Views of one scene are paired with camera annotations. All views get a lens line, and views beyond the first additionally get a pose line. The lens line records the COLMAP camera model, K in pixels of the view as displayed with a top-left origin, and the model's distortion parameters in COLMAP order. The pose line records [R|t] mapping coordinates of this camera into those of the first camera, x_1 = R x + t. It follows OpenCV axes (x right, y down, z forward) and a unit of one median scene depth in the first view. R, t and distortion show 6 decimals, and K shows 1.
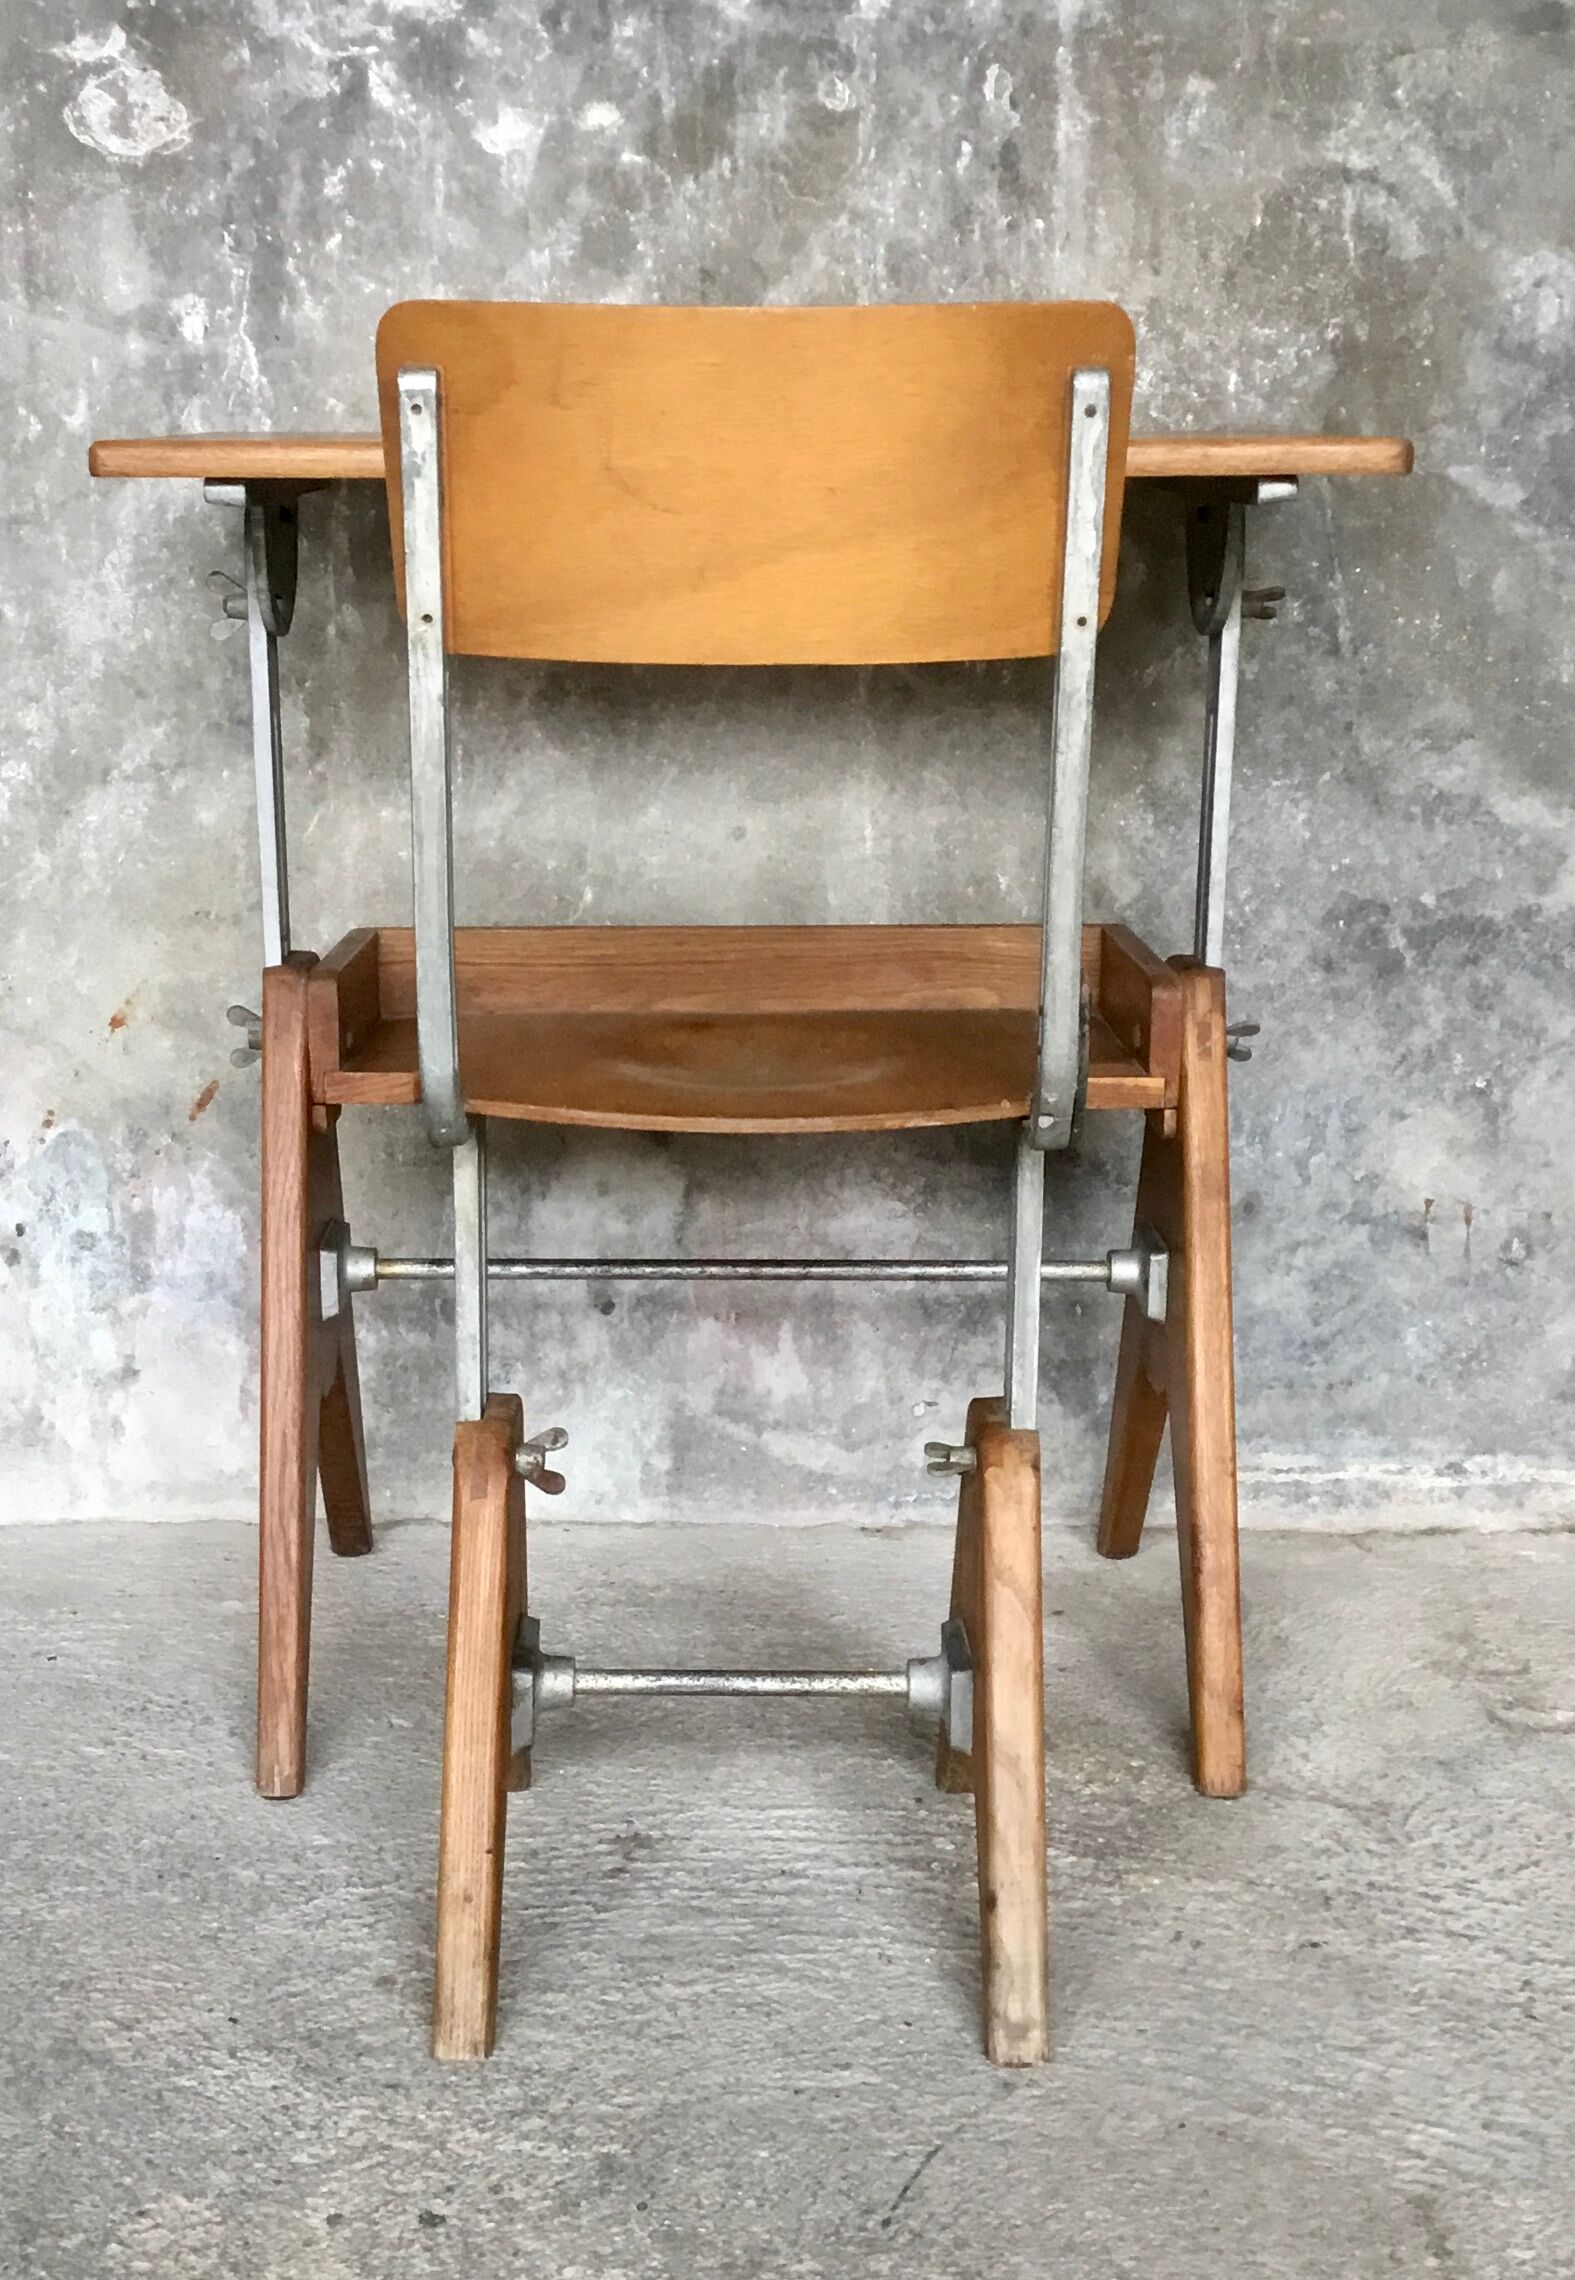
lens RADIAL K [[2825.4, 0, 728.7], [0, 2825.4, 1109.8], [0, 0, 1]] dist [0.158163, -0.310163]
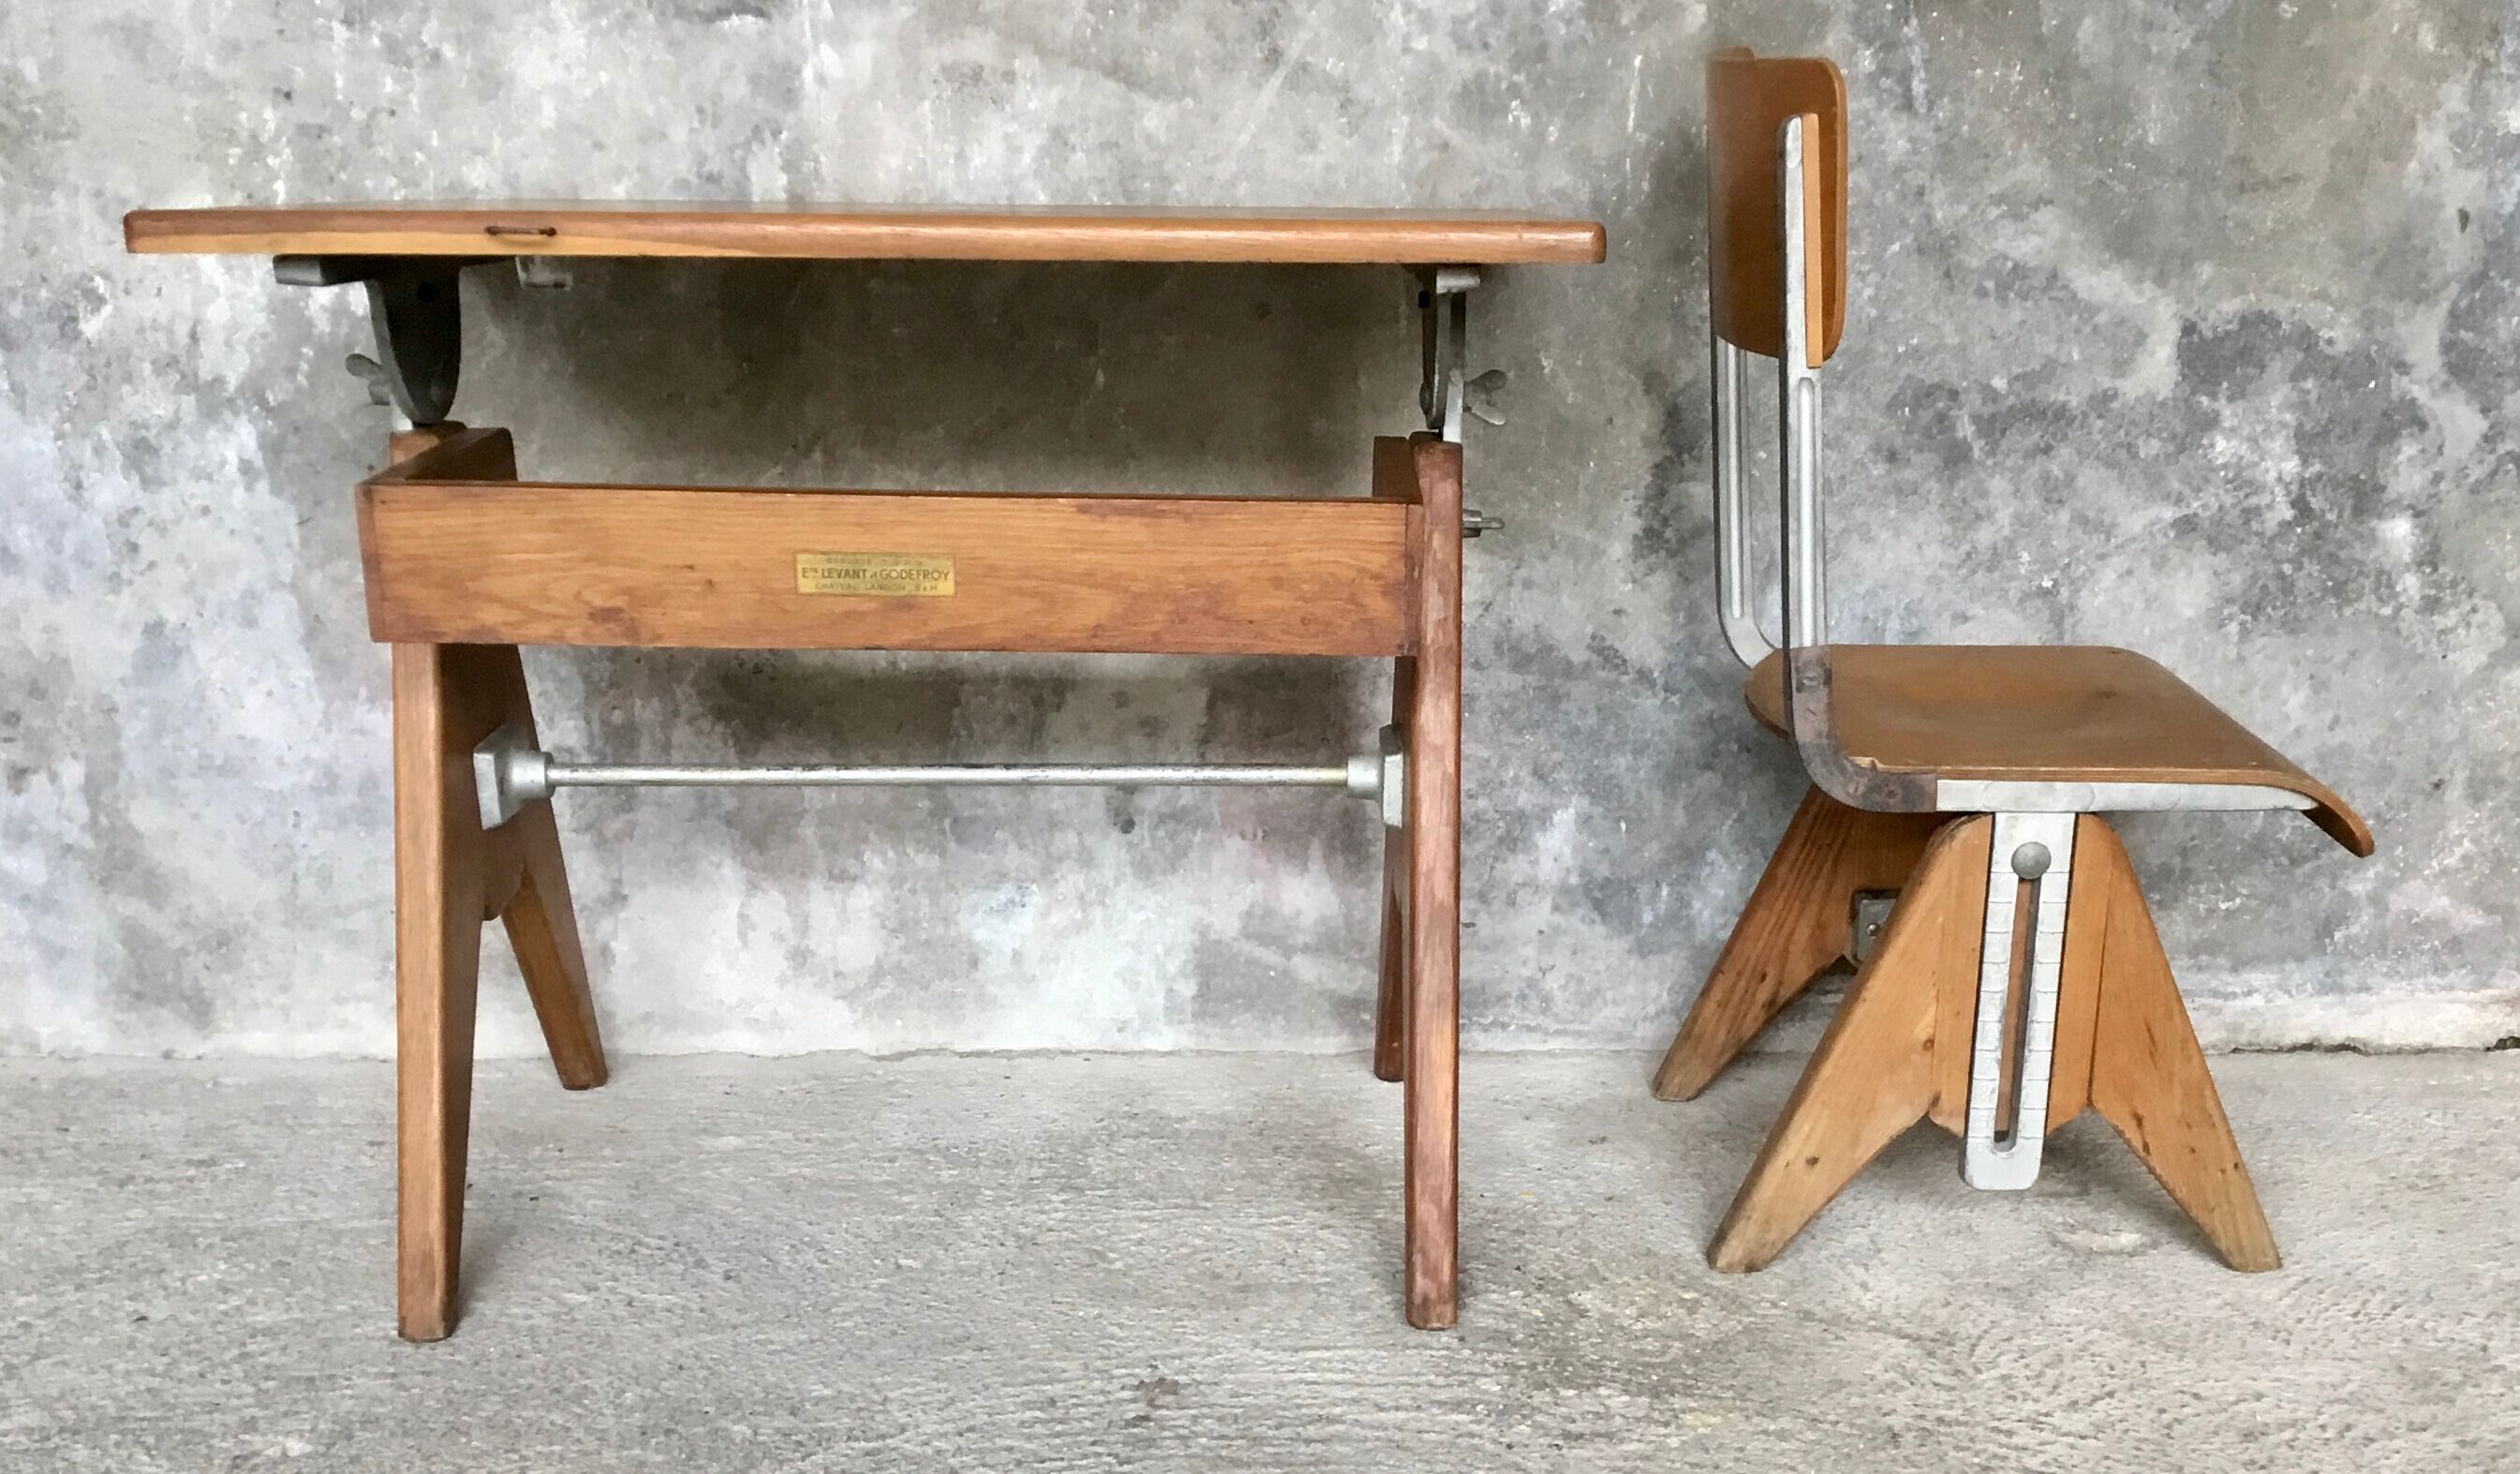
lens RADIAL K [[2624.1, 0, 1359.1], [0, 2624.1, 948.5], [0, 0, 1]] dist [0.127744, -0.266308]
pose [[0.999183, -0.007459, 0.039730, -0.000738], [0.003225, 0.994403, 0.105604, 0.019061], [-0.040296, -0.105390, 0.993614, 0.130448]]
